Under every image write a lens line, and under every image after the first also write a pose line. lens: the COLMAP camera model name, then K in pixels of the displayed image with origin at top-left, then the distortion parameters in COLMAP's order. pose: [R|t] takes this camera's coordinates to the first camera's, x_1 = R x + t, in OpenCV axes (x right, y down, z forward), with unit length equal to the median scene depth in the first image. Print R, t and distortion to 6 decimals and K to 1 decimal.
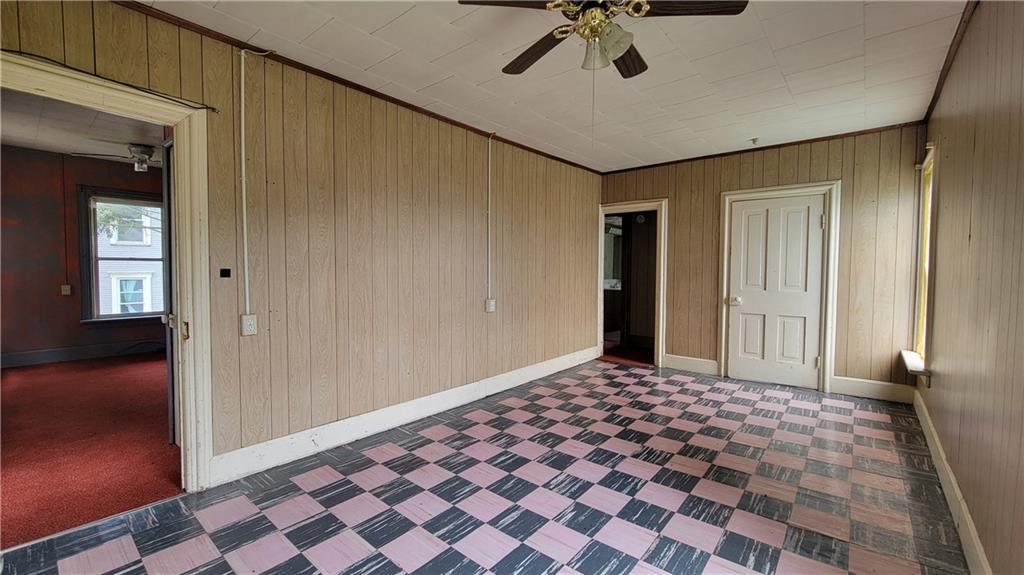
lens RADIAL K [[417.2, 0, 509.5], [0, 417.2, 284.3], [0, 0, 1]] dist [-0.000475, -0.000038]
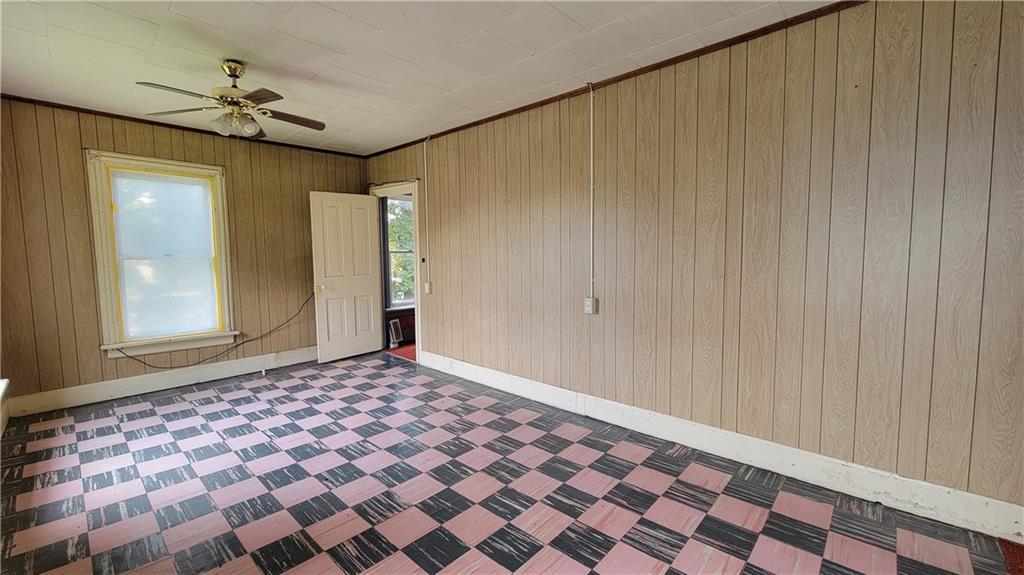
lens RADIAL K [[417.2, 0, 509.5], [0, 417.2, 284.3], [0, 0, 1]] dist [-0.000475, -0.000038]
pose [[-0.043708, 0.073439, -0.996342, 0.965271], [-0.034495, 0.996589, 0.074970, -0.056422], [0.998449, 0.037646, -0.041025, 1.133444]]
